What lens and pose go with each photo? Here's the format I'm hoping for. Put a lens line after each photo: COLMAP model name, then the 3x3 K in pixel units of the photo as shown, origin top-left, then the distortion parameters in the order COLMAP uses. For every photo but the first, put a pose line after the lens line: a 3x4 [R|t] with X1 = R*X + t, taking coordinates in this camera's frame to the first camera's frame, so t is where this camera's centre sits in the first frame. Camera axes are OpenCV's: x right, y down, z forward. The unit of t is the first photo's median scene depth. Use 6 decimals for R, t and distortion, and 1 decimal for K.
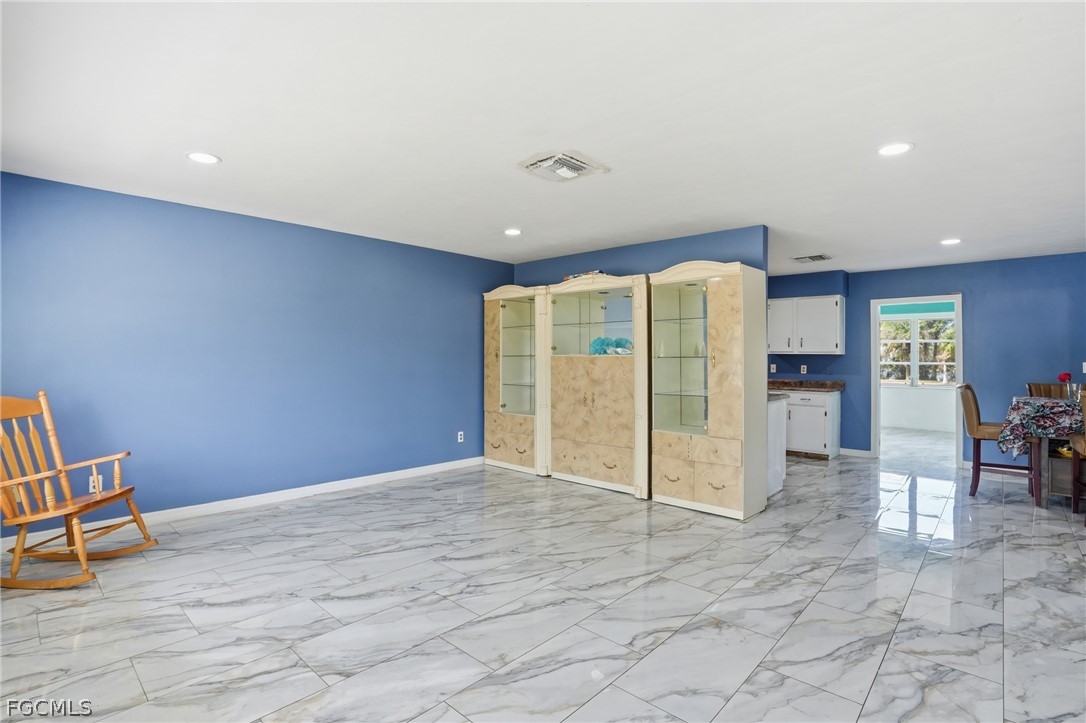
lens RADIAL K [[516.4, 0, 540.4], [0, 516.4, 347.6], [0, 0, 1]] dist [-0.062287, 0.022362]
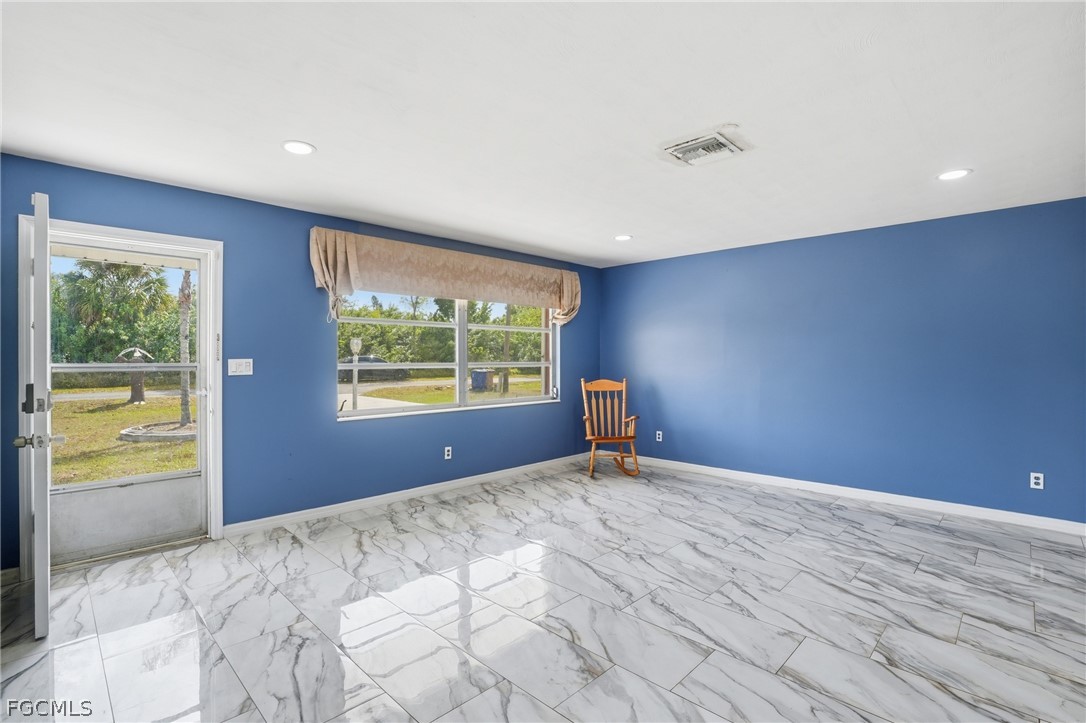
lens RADIAL K [[516.4, 0, 540.4], [0, 516.4, 347.6], [0, 0, 1]] dist [-0.062287, 0.022362]
pose [[-0.035435, -0.028954, -0.998952, 0.893198], [0.018983, 0.999380, -0.029639, 0.021846], [0.999192, -0.020013, -0.034863, 0.705001]]
